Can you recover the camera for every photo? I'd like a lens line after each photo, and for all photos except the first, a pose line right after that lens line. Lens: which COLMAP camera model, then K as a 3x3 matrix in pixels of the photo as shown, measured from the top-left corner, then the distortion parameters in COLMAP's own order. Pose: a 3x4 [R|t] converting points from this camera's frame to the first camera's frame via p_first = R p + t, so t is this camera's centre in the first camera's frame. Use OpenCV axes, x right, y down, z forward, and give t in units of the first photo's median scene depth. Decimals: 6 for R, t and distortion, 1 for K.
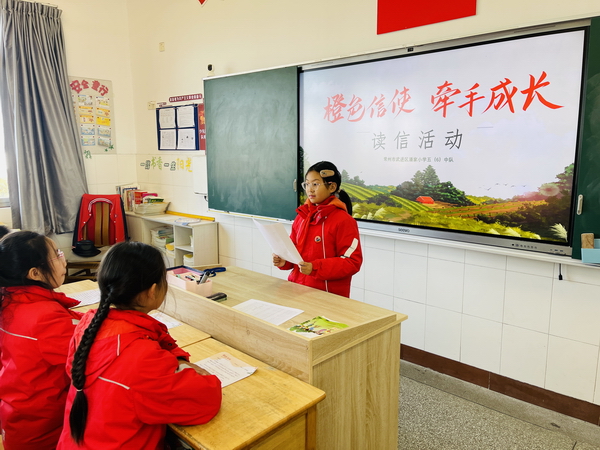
lens RADIAL K [[460.6, 0, 298.8], [0, 460.6, 222.5], [0, 0, 1]] dist [0.056258, -0.073875]
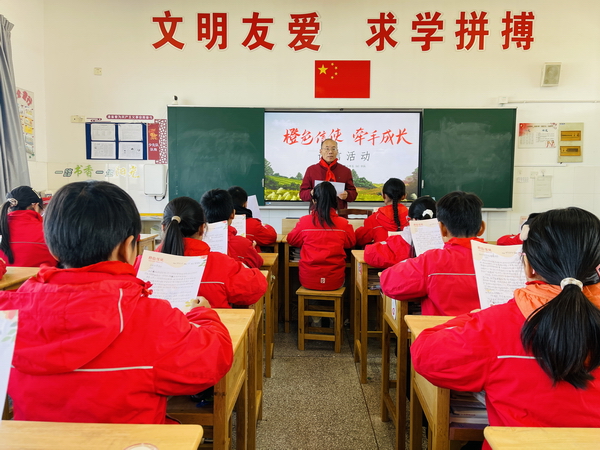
lens RADIAL K [[460.6, 0, 302.1], [0, 460.6, 226.8], [0, 0, 1]] dist [0.056258, -0.073875]
pose [[0.759130, -0.044822, 0.649394, -1.088339], [0.090413, 0.995217, -0.037000, 0.161616], [-0.644630, 0.086801, 0.759551, -0.301641]]
